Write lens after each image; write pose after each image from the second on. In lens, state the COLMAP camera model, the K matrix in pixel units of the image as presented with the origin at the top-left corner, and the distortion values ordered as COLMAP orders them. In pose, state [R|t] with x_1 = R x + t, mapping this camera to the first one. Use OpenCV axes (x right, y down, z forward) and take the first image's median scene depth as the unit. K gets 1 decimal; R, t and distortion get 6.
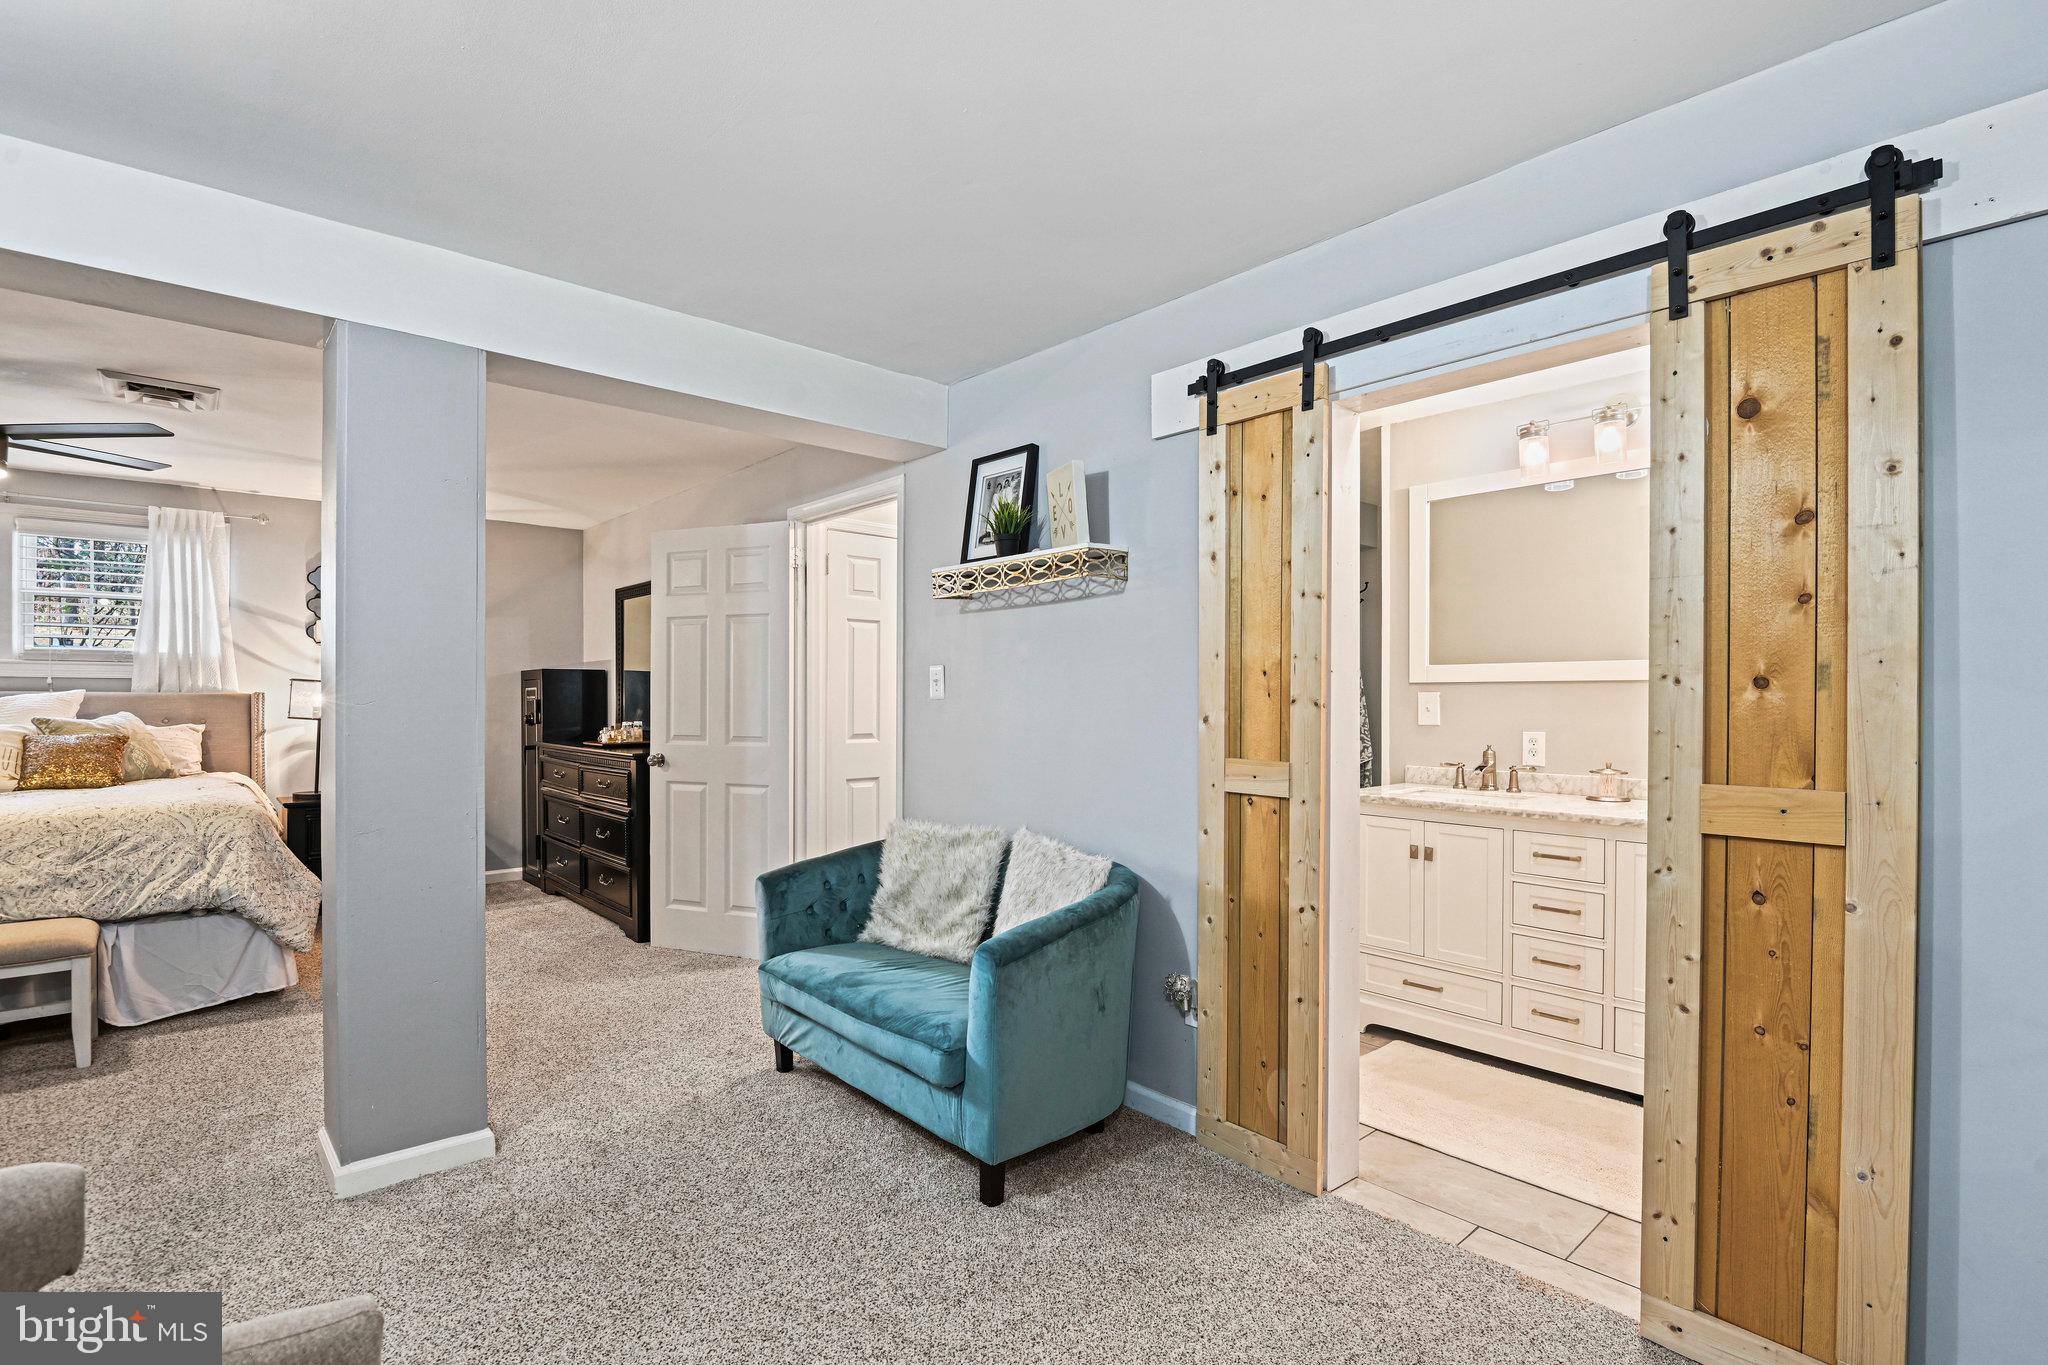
lens RADIAL K [[953.4, 0, 1015.5], [0, 953.4, 702.3], [0, 0, 1]] dist [-0.015386, -0.002024]
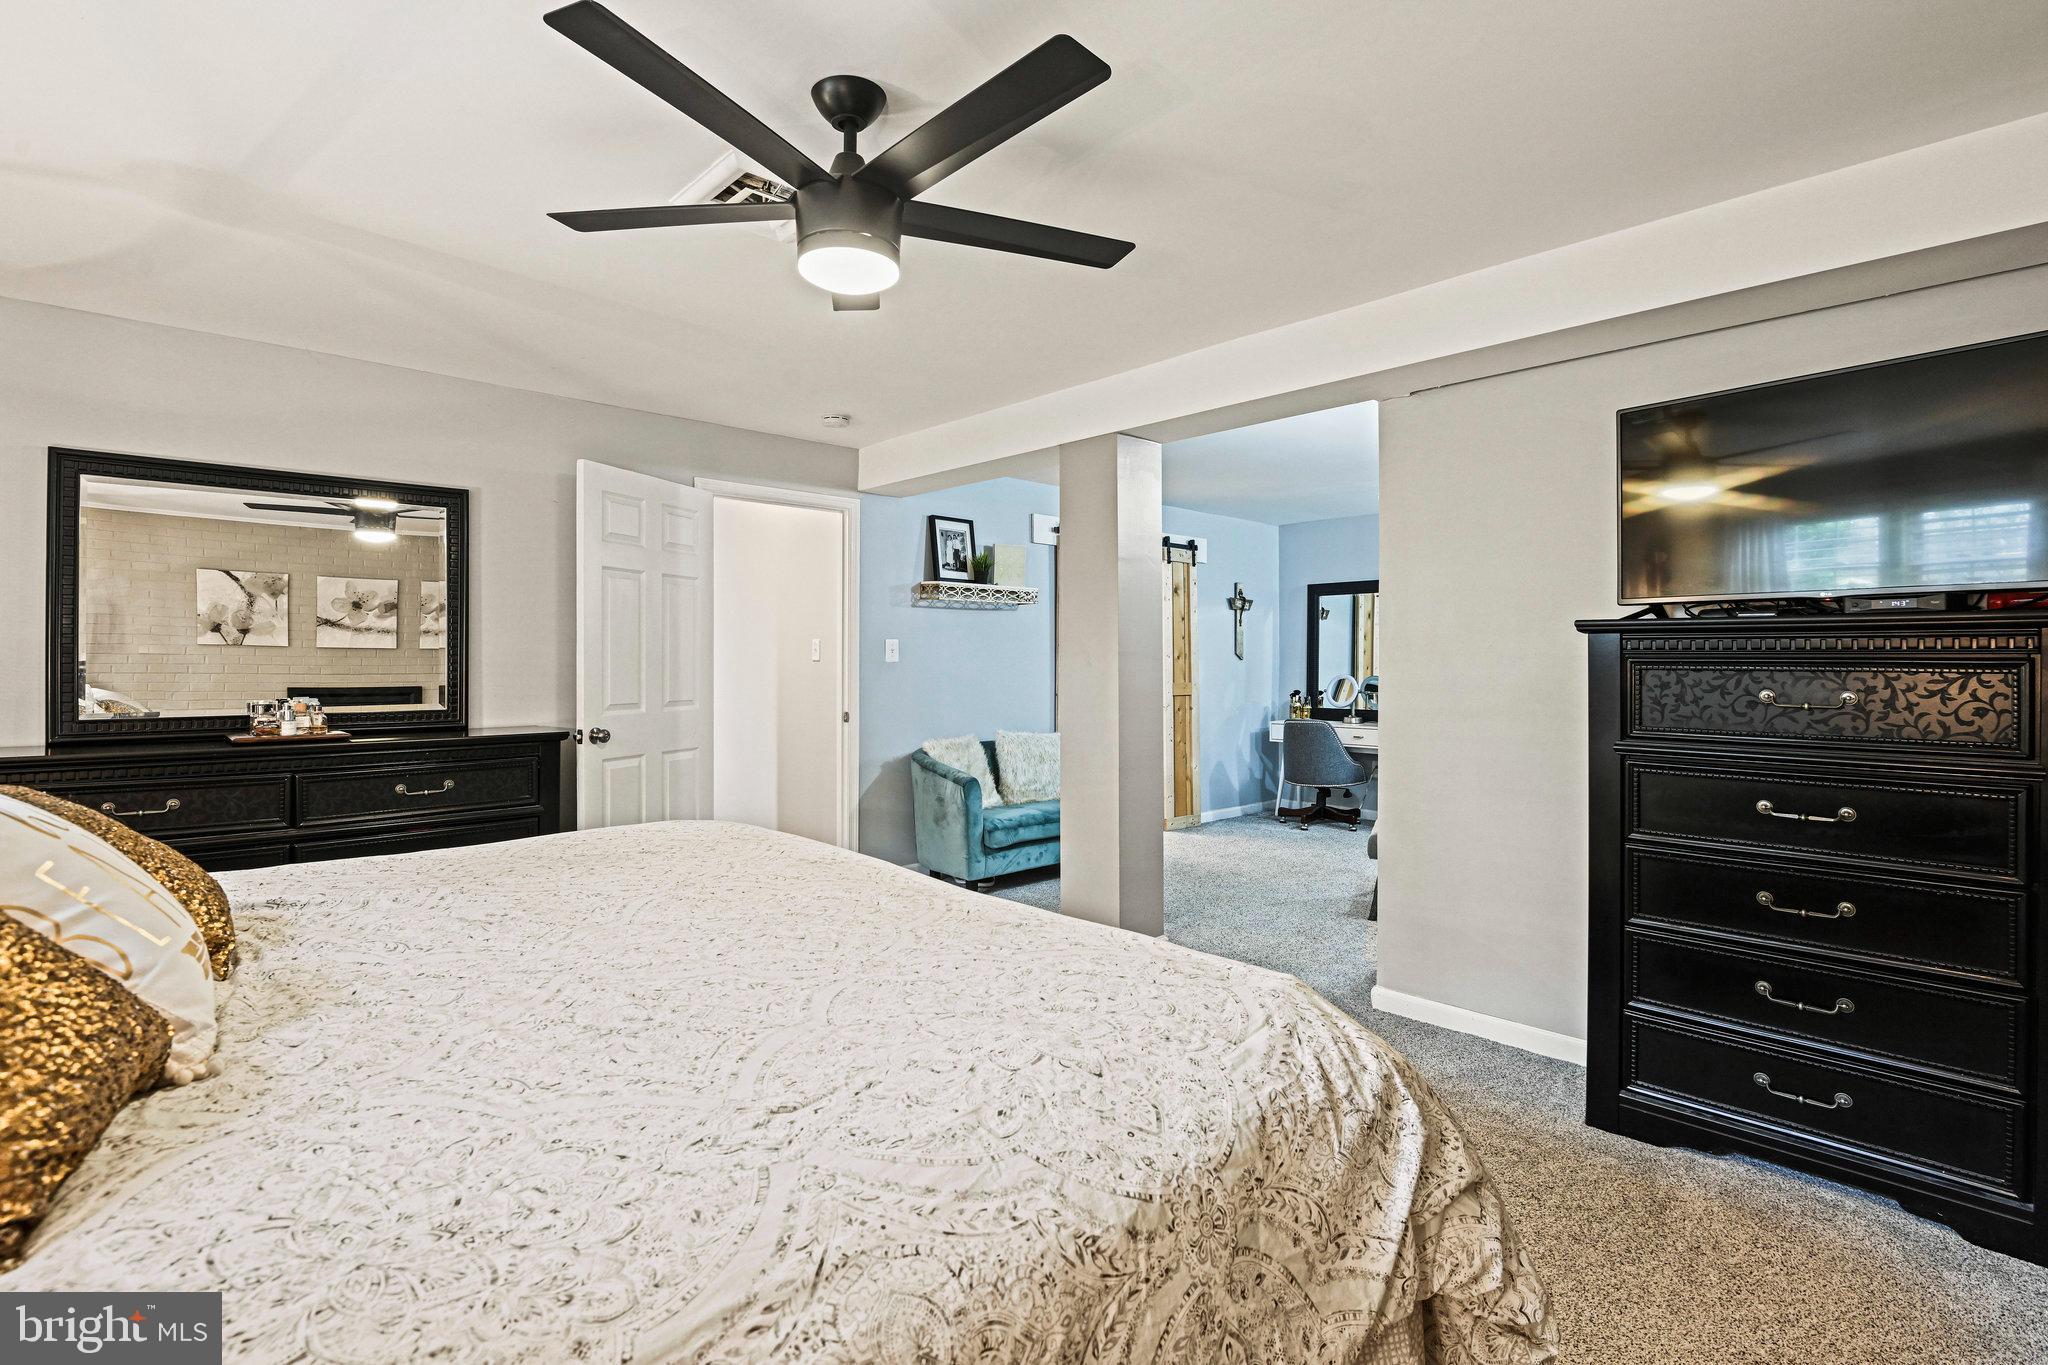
lens RADIAL K [[953.4, 0, 1032.6], [0, 953.4, 668.8], [0, 0, 1]] dist [-0.015386, -0.002024]
pose [[-0.032073, -0.004630, 0.999475, -1.727344], [0.008141, 0.999955, 0.004893, 0.001300], [-0.999452, 0.008294, -0.032033, 0.912304]]
